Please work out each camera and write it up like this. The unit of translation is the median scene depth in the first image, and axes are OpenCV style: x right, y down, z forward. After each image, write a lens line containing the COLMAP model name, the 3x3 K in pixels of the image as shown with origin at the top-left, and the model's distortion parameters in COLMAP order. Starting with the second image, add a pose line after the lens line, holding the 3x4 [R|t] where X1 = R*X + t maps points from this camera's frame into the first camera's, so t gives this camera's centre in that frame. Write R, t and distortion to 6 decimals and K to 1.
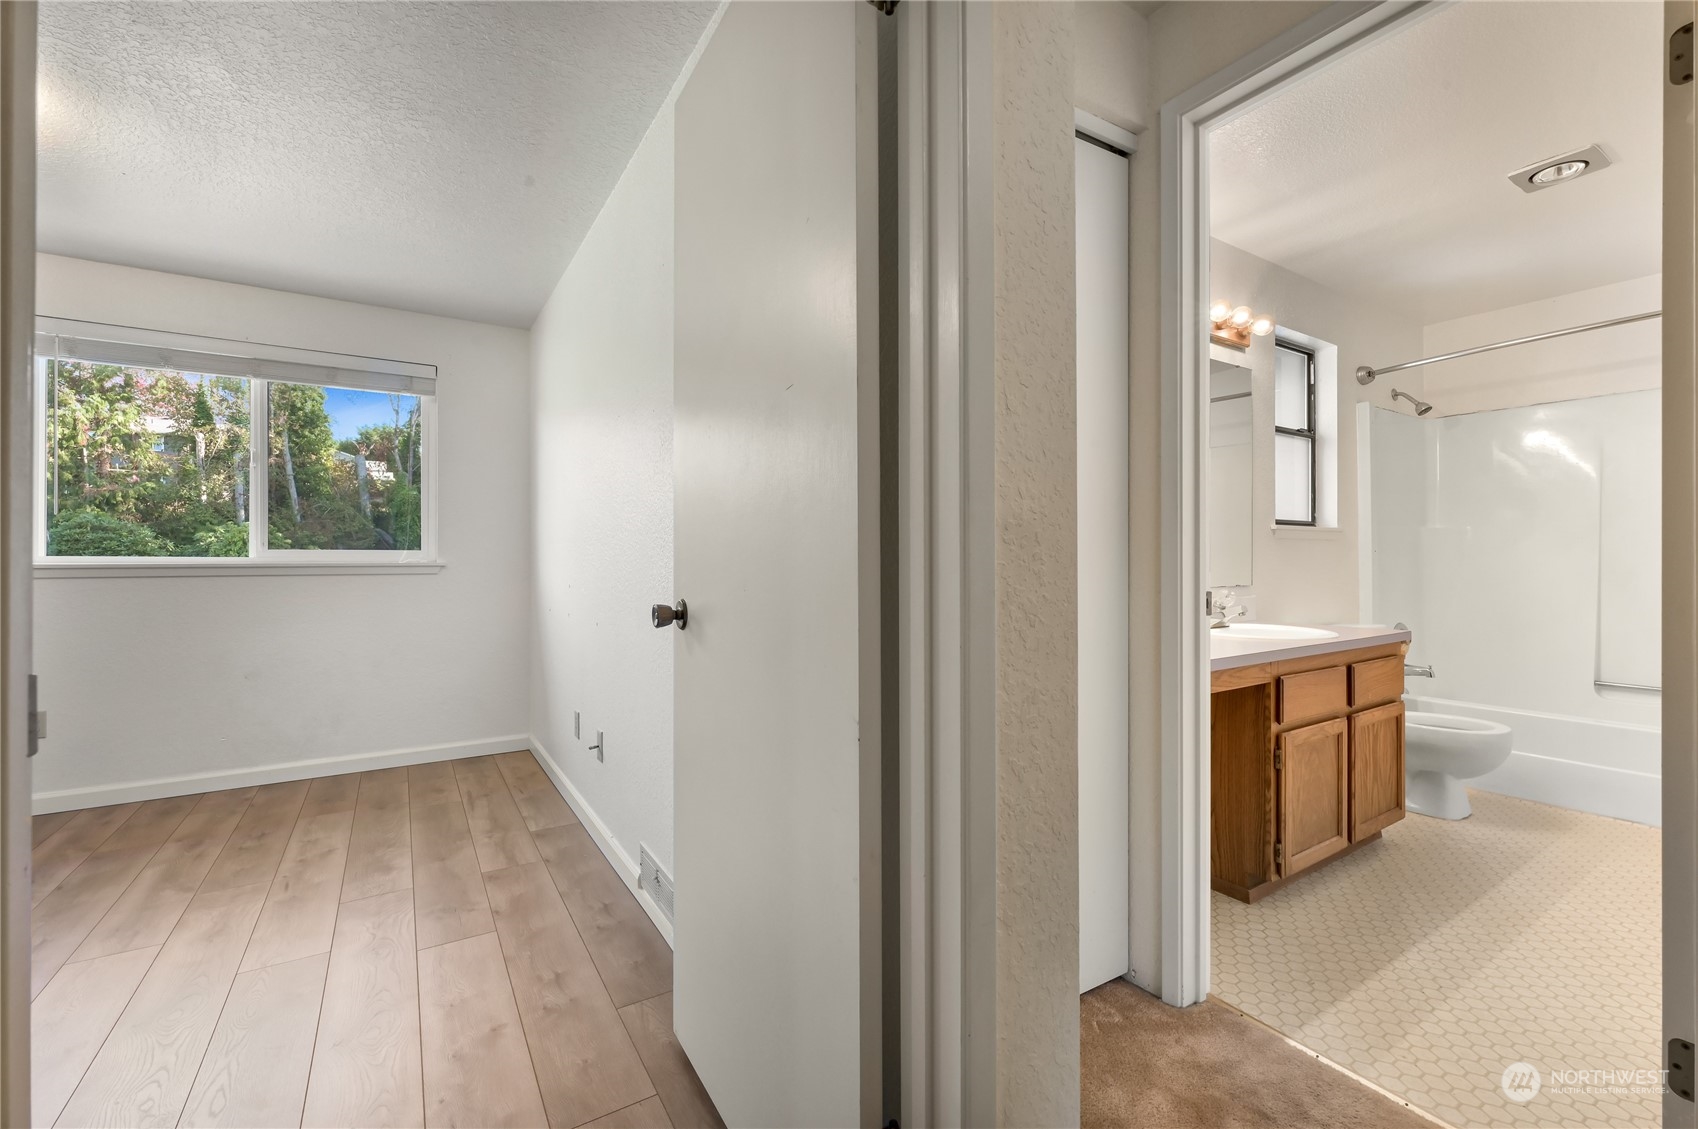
lens RADIAL K [[705.8, 0, 849.0], [0, 705.8, 564.5], [0, 0, 1]] dist [-0.000997, -0.000444]
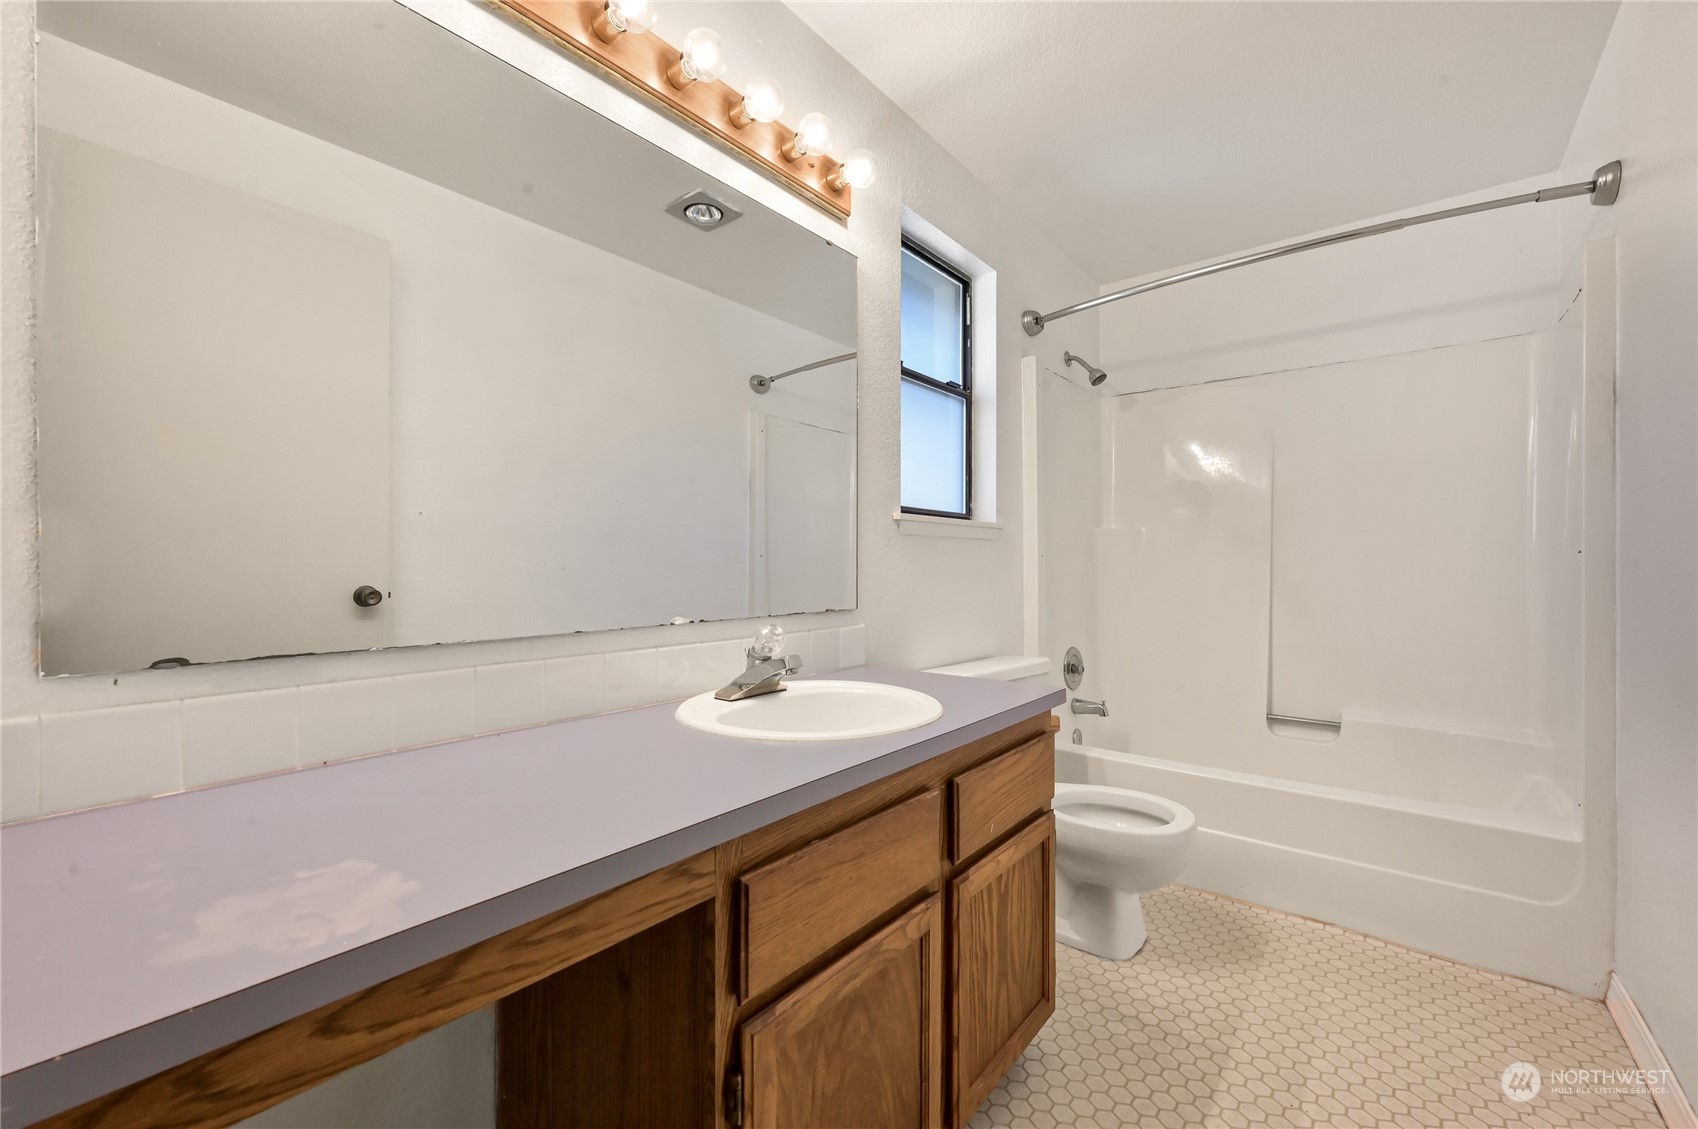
lens RADIAL K [[681.4, 0, 845.7], [0, 681.4, 570.5], [0, 0, 1]] dist [-0.000134, -0.000030]
pose [[0.951513, 0.002953, 0.307595, 0.364990], [-0.003835, 0.999990, 0.002260, -0.004584], [-0.307585, -0.003330, 0.951515, 0.420661]]
